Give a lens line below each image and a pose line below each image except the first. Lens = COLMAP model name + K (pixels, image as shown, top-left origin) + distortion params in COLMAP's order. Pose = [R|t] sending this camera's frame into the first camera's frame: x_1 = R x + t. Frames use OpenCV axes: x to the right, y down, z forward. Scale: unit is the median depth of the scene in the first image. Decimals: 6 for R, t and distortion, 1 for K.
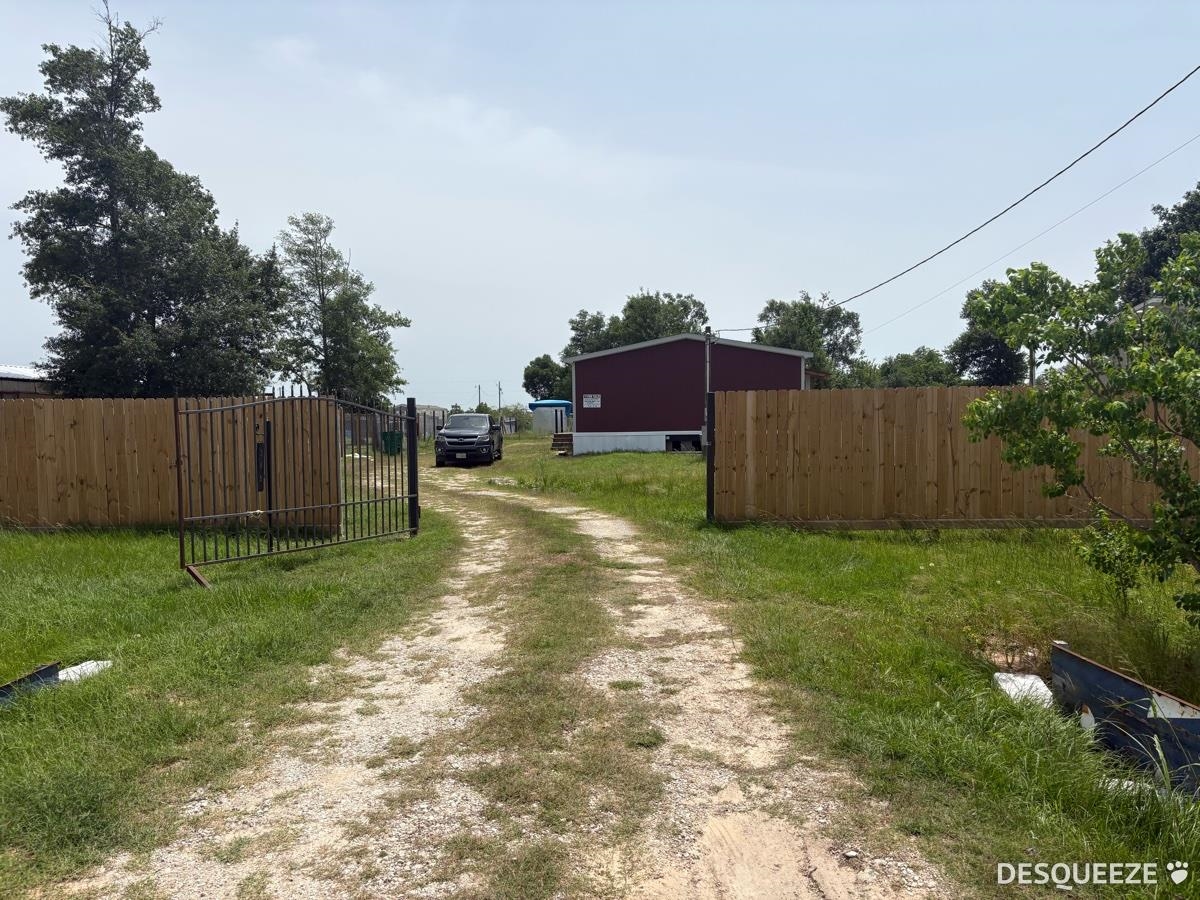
lens RADIAL K [[879.1, 0, 572.3], [0, 879.1, 432.6], [0, 0, 1]] dist [-0.065623, 0.022262]
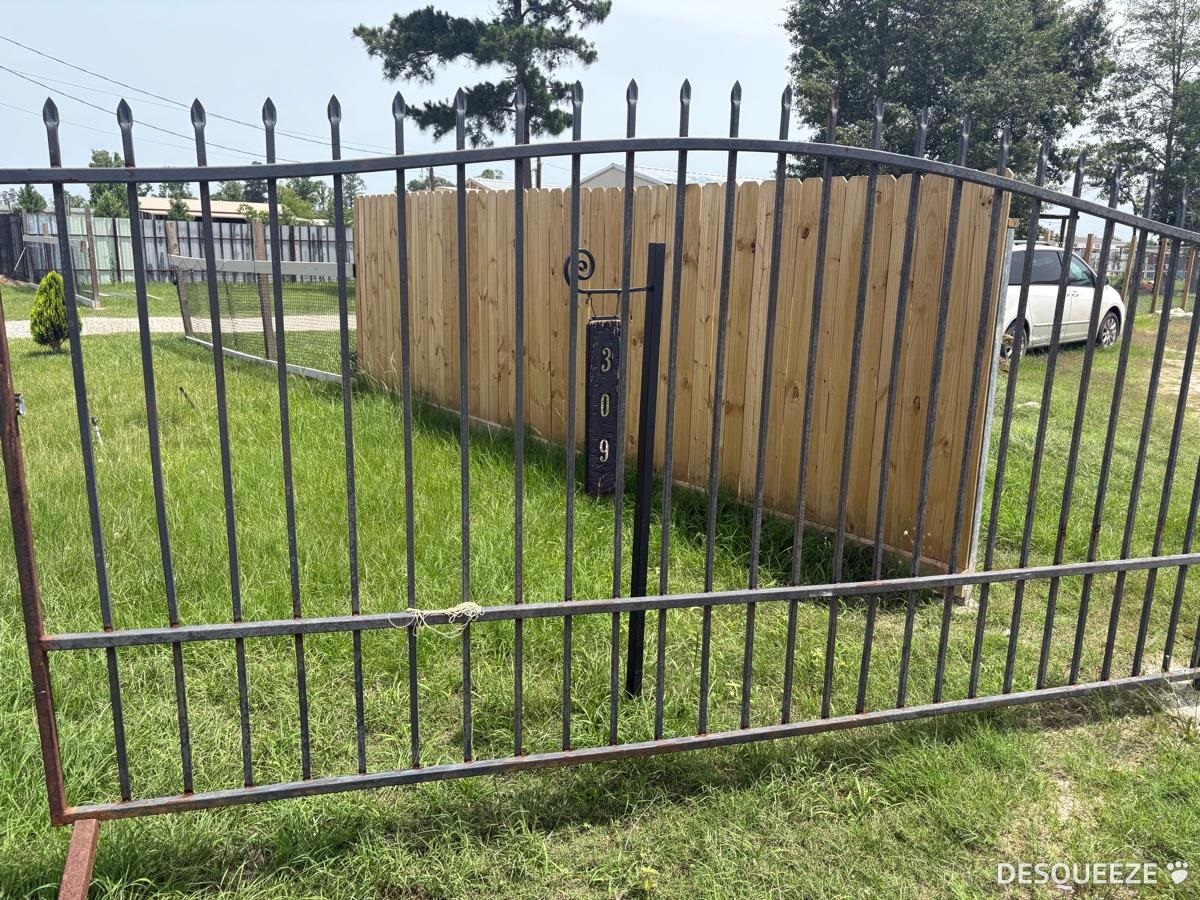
lens RADIAL K [[879.1, 0, 595.0], [0, 879.1, 444.1], [0, 0, 1]] dist [-0.065623, 0.022262]
pose [[0.659274, 0.196319, -0.725822, -0.036969], [-0.041495, 0.973341, 0.225577, -0.001851], [0.750757, -0.118599, 0.649845, 0.161285]]
